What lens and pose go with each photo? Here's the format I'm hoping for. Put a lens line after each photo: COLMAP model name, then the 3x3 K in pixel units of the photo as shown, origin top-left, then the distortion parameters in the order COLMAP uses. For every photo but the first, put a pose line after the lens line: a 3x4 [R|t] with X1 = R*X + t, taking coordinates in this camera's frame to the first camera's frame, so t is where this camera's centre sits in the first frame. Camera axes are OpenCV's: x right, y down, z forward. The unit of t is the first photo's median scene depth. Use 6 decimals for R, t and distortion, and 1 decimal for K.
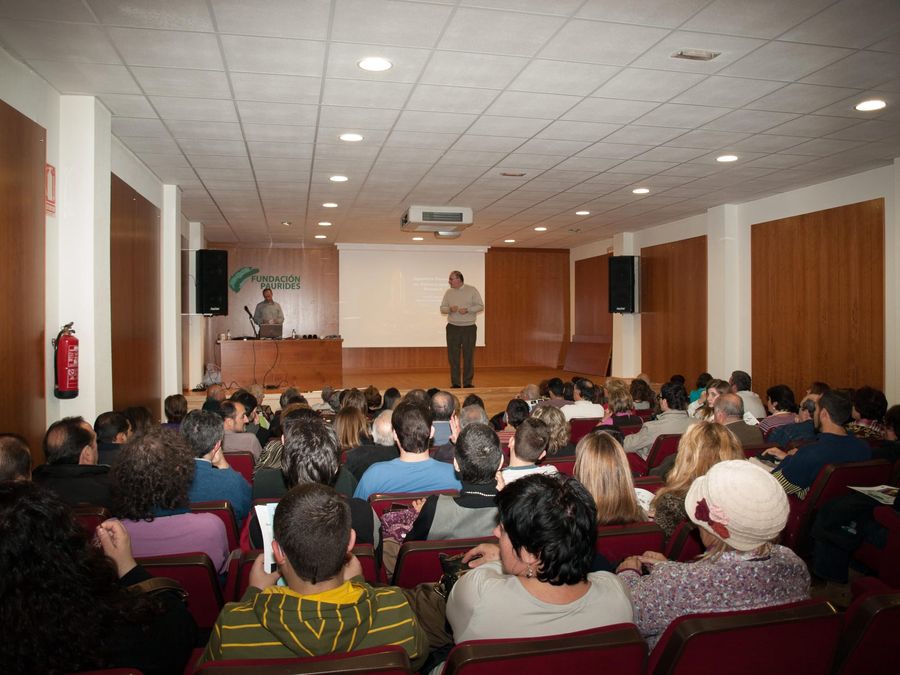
lens RADIAL K [[723.4, 0, 441.6], [0, 723.4, 334.9], [0, 0, 1]] dist [-0.074794, 0.019162]
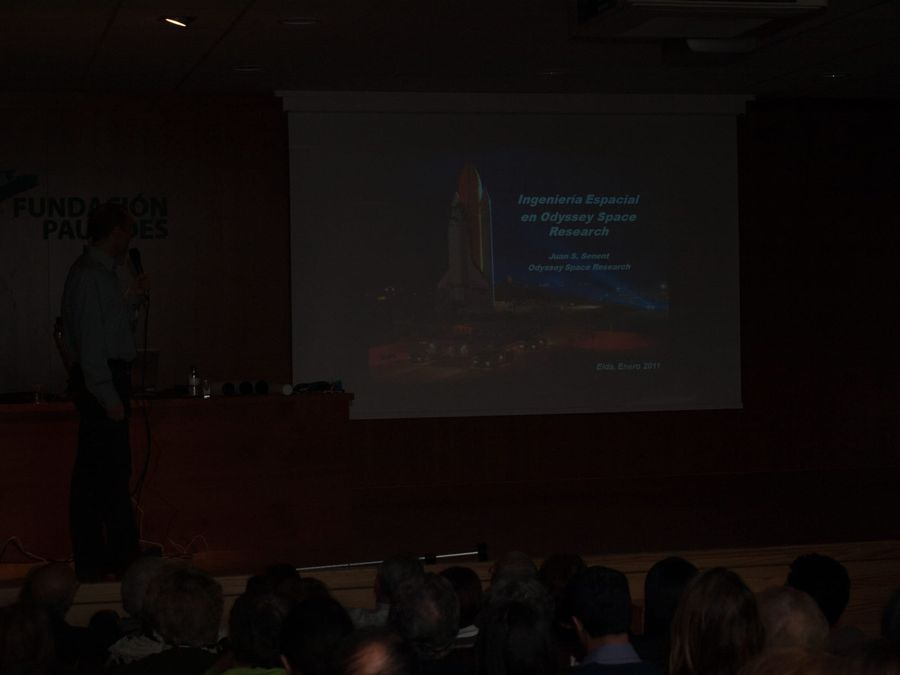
lens RADIAL K [[2114.1, 0, 453.4], [0, 2114.1, 338.8], [0, 0, 1]] dist [-0.017770, 0.000000]
pose [[0.999349, -0.018216, 0.031136, -0.132199], [0.018807, 0.999646, -0.018805, -0.000040], [-0.030782, 0.019378, 0.999338, 0.101622]]
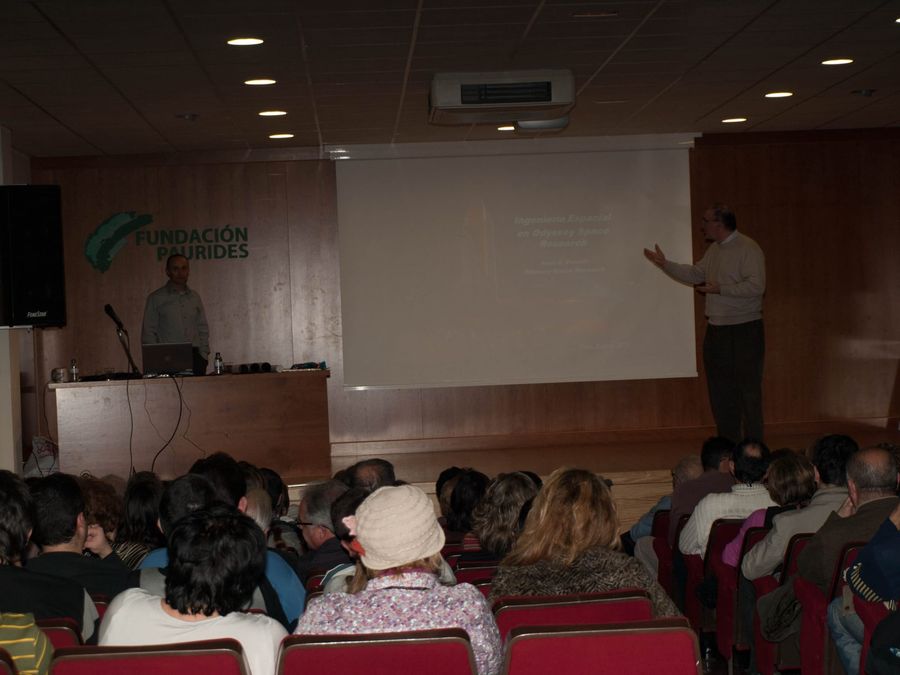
lens RADIAL K [[2102.1, 0, 442.2], [0, 2102.1, 339.1], [0, 0, 1]] dist [0.025151, 0.000000]
pose [[0.986280, -0.035544, -0.161207, 0.151132], [0.034218, 0.999354, -0.010998, 0.003091], [0.161494, 0.005331, 0.986859, -0.272422]]
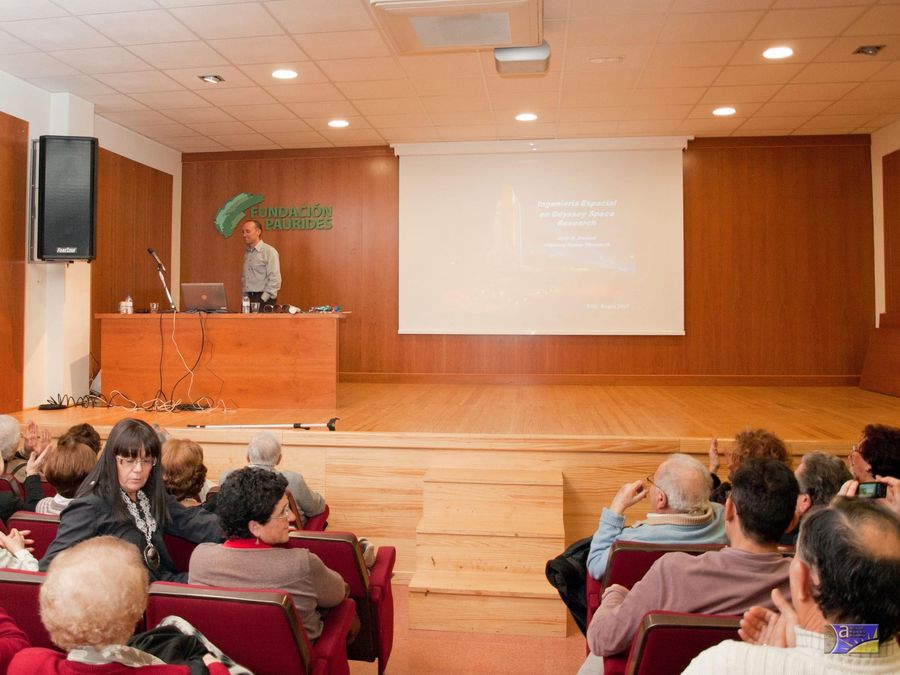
lens RADIAL K [[847.8, 0, 381.5], [0, 847.8, 281.7], [0, 0, 1]] dist [-0.065623, 0.000000]
pose [[0.927053, -0.009005, -0.374823, 0.114778], [-0.009957, 0.998768, -0.048623, 0.012770], [0.374799, 0.048808, 0.925821, 0.526043]]
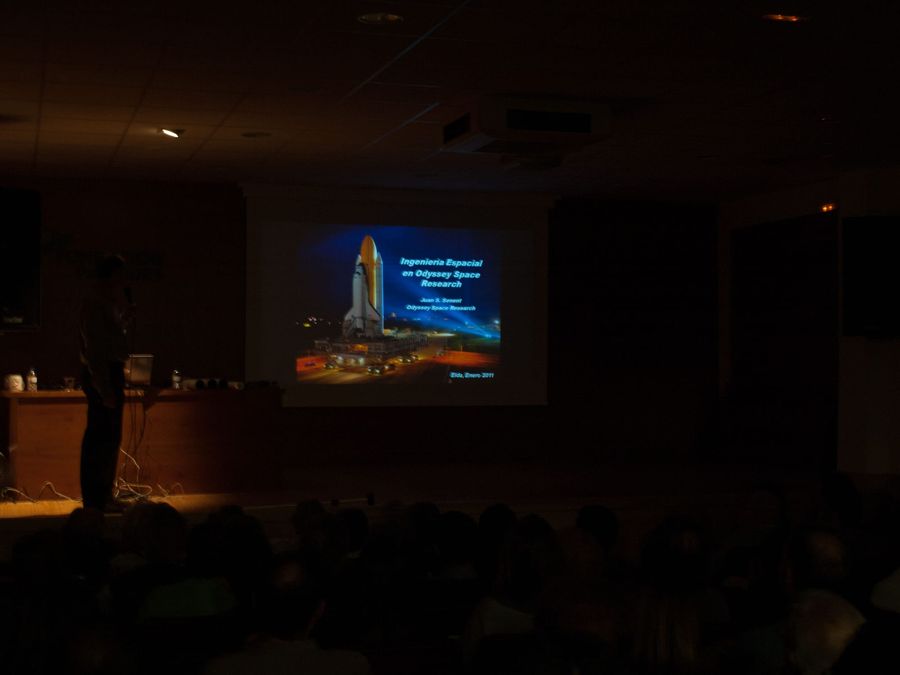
lens RADIAL K [[1403.9, 0, 442.4], [0, 1403.9, 335.8], [0, 0, 1]] dist [-0.028905, 0.000000]
pose [[0.995750, 0.006956, 0.091834, -0.130052], [-0.003989, 0.999465, -0.032448, 0.000298], [-0.092010, 0.031943, 0.995246, 0.118700]]
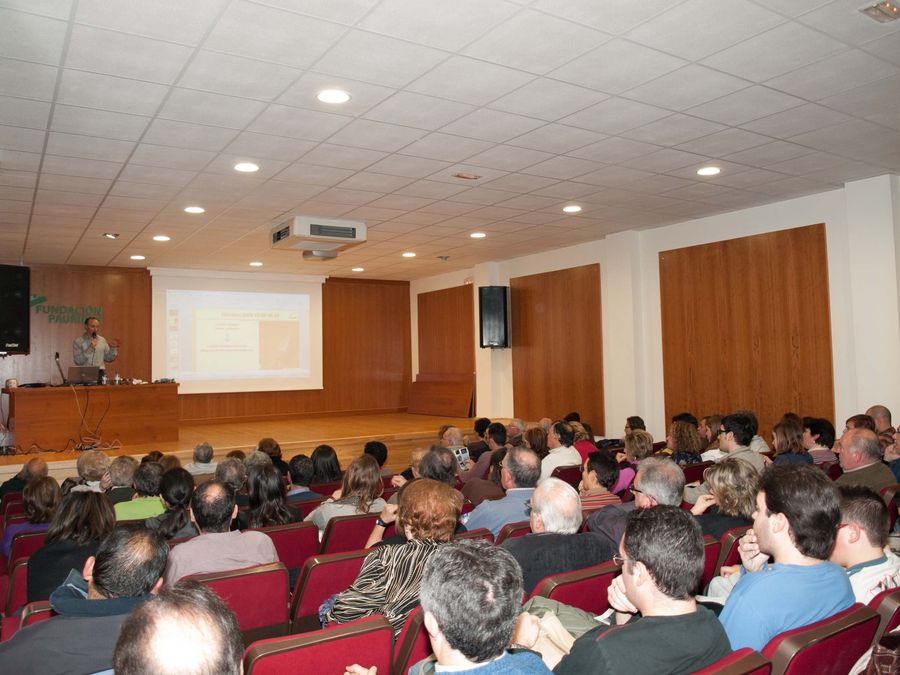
lens RADIAL K [[723.4, 0, 442.1], [0, 723.4, 324.5], [0, 0, 1]] dist [-0.074794, 0.019162]
pose [[0.937487, 0.001243, 0.348018, -0.152117], [0.024916, 0.997188, -0.070678, 0.004579], [-0.347127, 0.074931, 0.934820, 0.168783]]
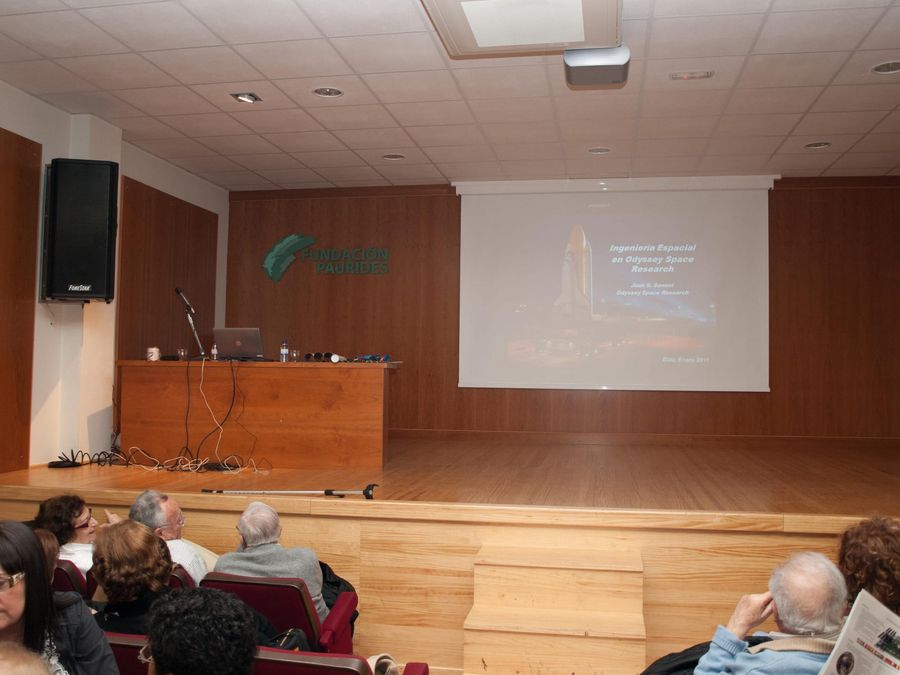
lens RADIAL K [[847.8, 0, 452.7], [0, 847.8, 321.2], [0, 0, 1]] dist [-0.065623, 0.000000]
pose [[0.928159, -0.005463, -0.372145, 0.098035], [-0.021168, 0.997499, -0.067438, 0.015172], [0.371582, 0.070471, 0.925722, 0.593574]]
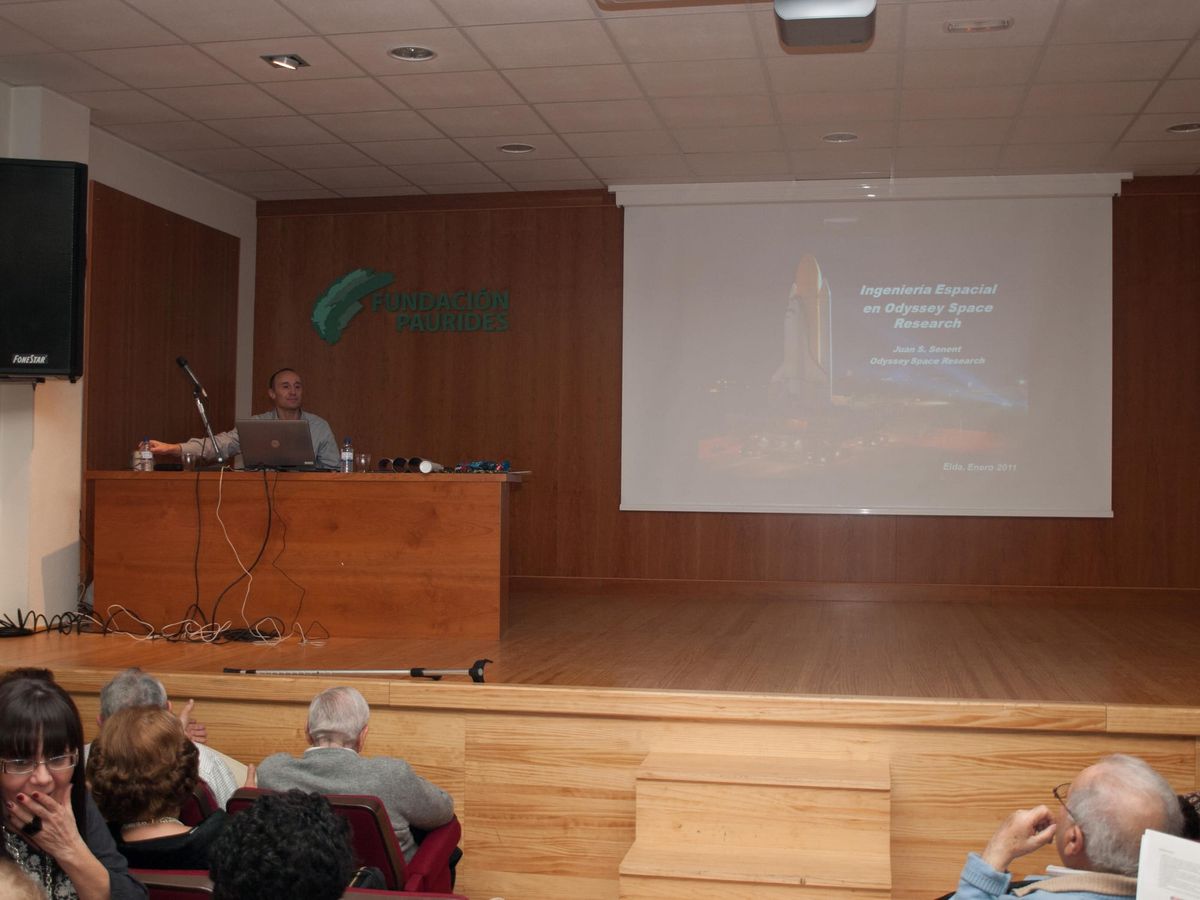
lens RADIAL K [[1383.6, 0, 596.4], [0, 1383.6, 431.4], [0, 0, 1]] dist [-0.053703, 0.000000]
pose [[0.922196, 0.000396, -0.386722, 0.111774], [-0.019576, 0.998765, -0.045659, 0.013967], [0.386226, 0.049677, 0.921065, 0.570106]]
